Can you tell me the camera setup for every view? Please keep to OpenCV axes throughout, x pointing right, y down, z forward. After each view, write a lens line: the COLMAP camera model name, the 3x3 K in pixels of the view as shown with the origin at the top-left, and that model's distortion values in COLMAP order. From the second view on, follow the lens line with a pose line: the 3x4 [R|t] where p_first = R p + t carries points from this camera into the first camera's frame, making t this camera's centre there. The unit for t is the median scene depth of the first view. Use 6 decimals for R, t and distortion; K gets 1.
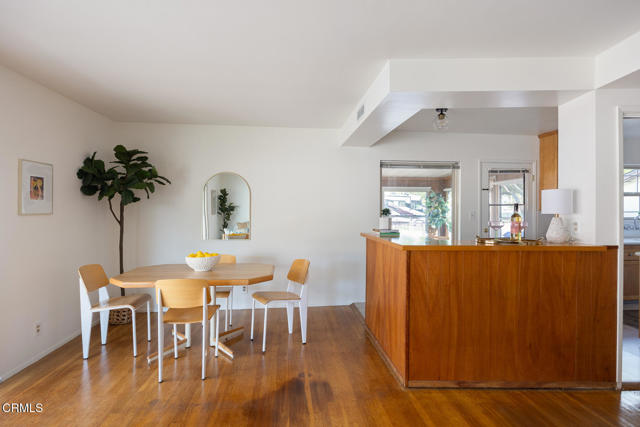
lens RADIAL K [[317.3, 0, 320.2], [0, 317.3, 210.6], [0, 0, 1]] dist [-0.012582, 0.000826]
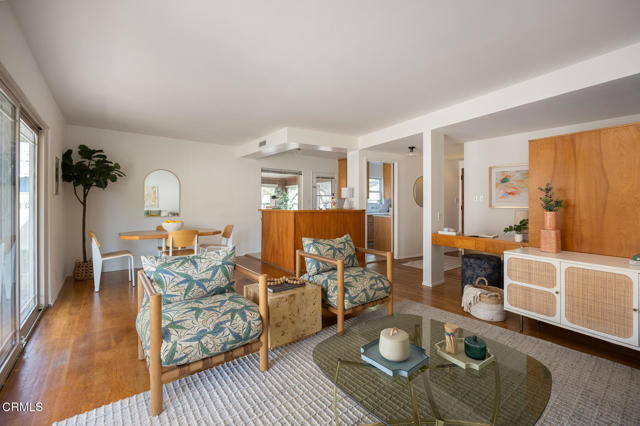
lens RADIAL K [[268.1, 0, 340.0], [0, 268.1, 203.7], [0, 0, 1]] dist [0.000655, -0.000074]
pose [[0.809373, -0.005948, 0.587265, -0.483411], [0.005826, 0.999981, 0.002098, 0.049069], [-0.587266, 0.001723, 0.809392, -0.614026]]
